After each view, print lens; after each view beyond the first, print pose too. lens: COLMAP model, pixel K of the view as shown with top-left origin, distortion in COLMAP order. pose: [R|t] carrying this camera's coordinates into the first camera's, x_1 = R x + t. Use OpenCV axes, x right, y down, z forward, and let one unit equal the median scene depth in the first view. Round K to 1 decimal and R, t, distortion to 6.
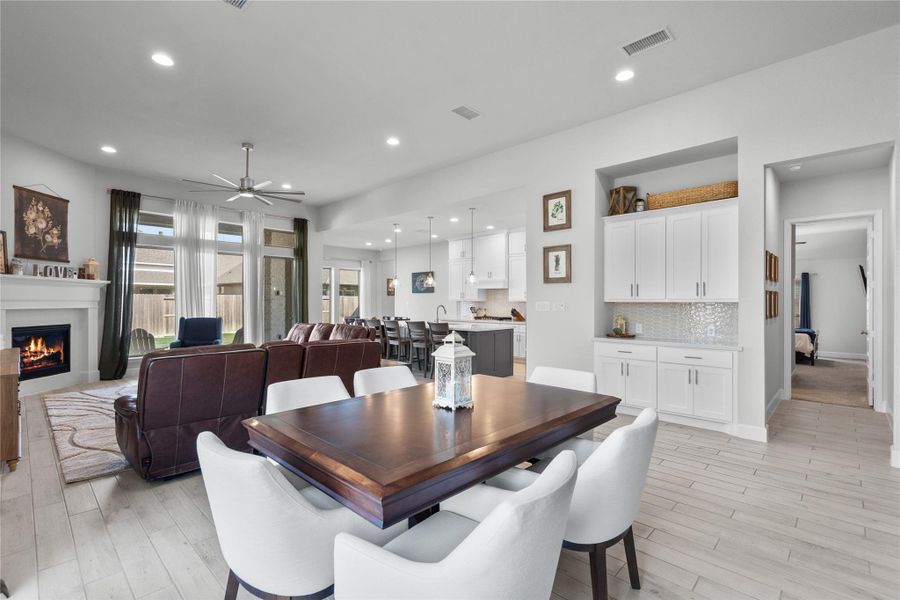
lens RADIAL K [[413.8, 0, 445.0], [0, 413.8, 299.3], [0, 0, 1]] dist [-0.000916, 0.000772]
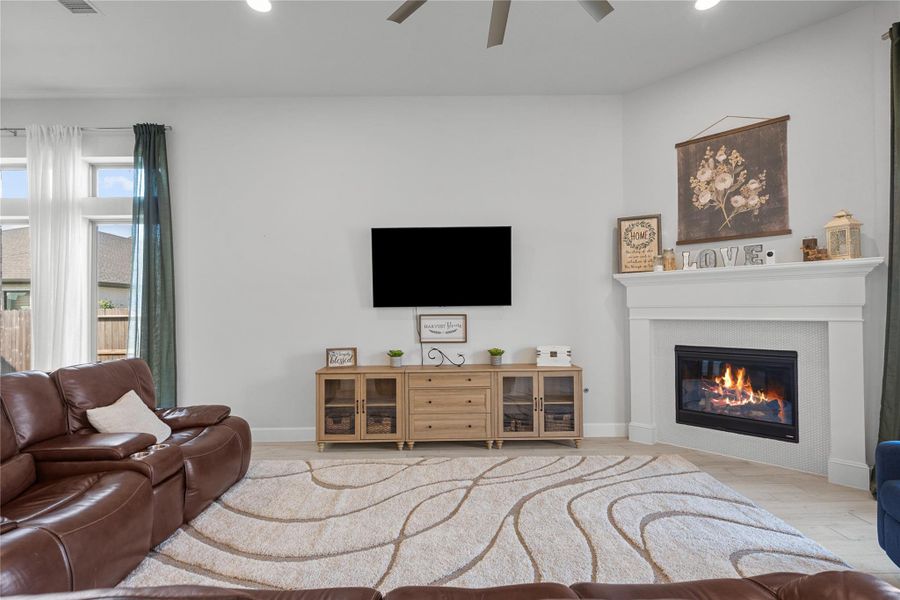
lens RADIAL K [[413.8, 0, 442.1], [0, 413.8, 302.8], [0, 0, 1]] dist [-0.000916, 0.000772]
pose [[-0.721669, -0.006220, -0.692211, -0.211248], [0.010687, 0.999740, -0.020125, 0.004547], [0.692156, -0.021921, -0.721415, 0.984626]]
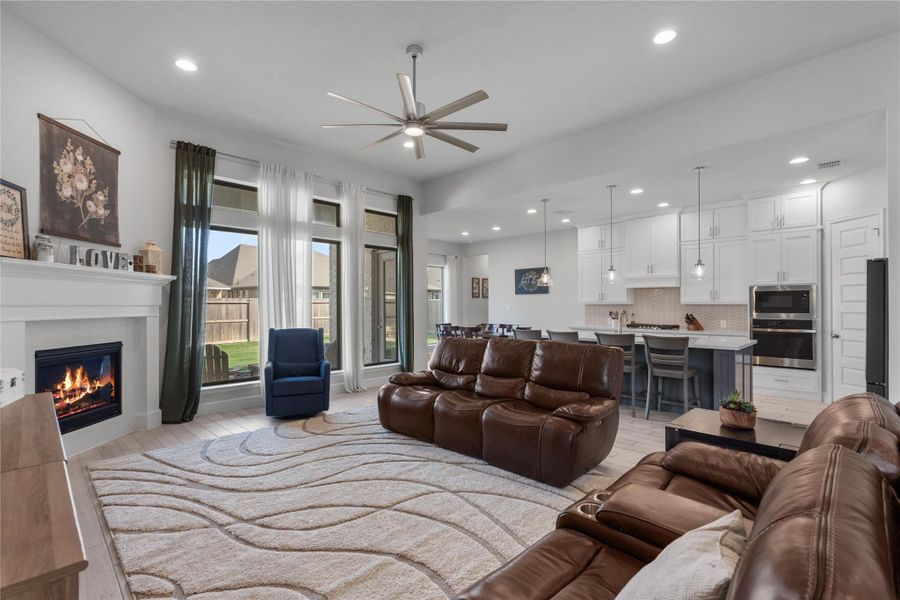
lens RADIAL K [[413.8, 0, 447.3], [0, 413.8, 300.3], [0, 0, 1]] dist [-0.000916, 0.000772]
pose [[0.999904, -0.004641, -0.013061, -0.355928], [0.004566, 0.999973, -0.005739, 0.001014], [0.013087, 0.005679, 0.999898, 0.328997]]
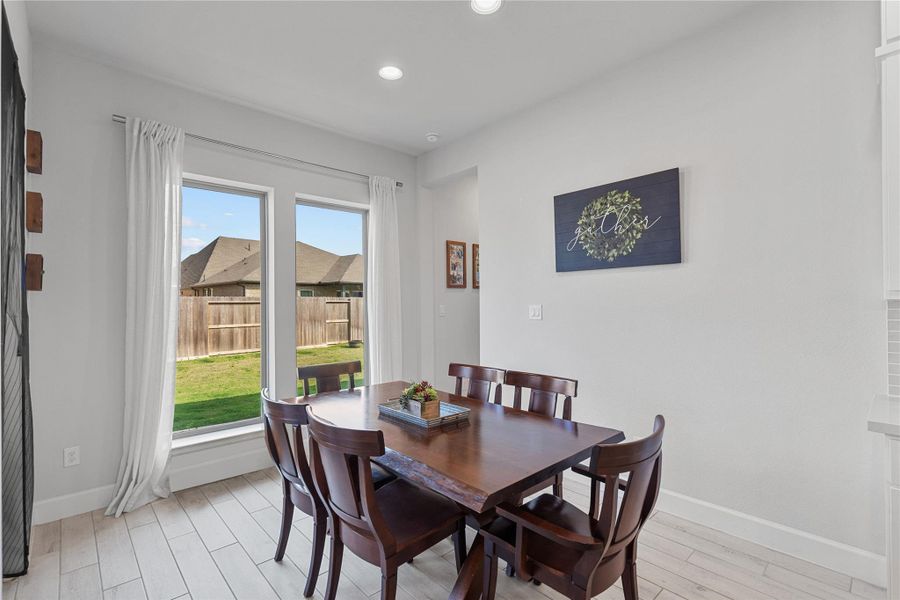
lens RADIAL K [[413.8, 0, 450.0], [0, 413.8, 301.6], [0, 0, 1]] dist [-0.000916, 0.000772]
pose [[0.998337, -0.012493, -0.056281, -0.233329], [0.012469, 0.999922, -0.000768, 0.005314], [0.056287, 0.000065, 0.998415, 1.288497]]
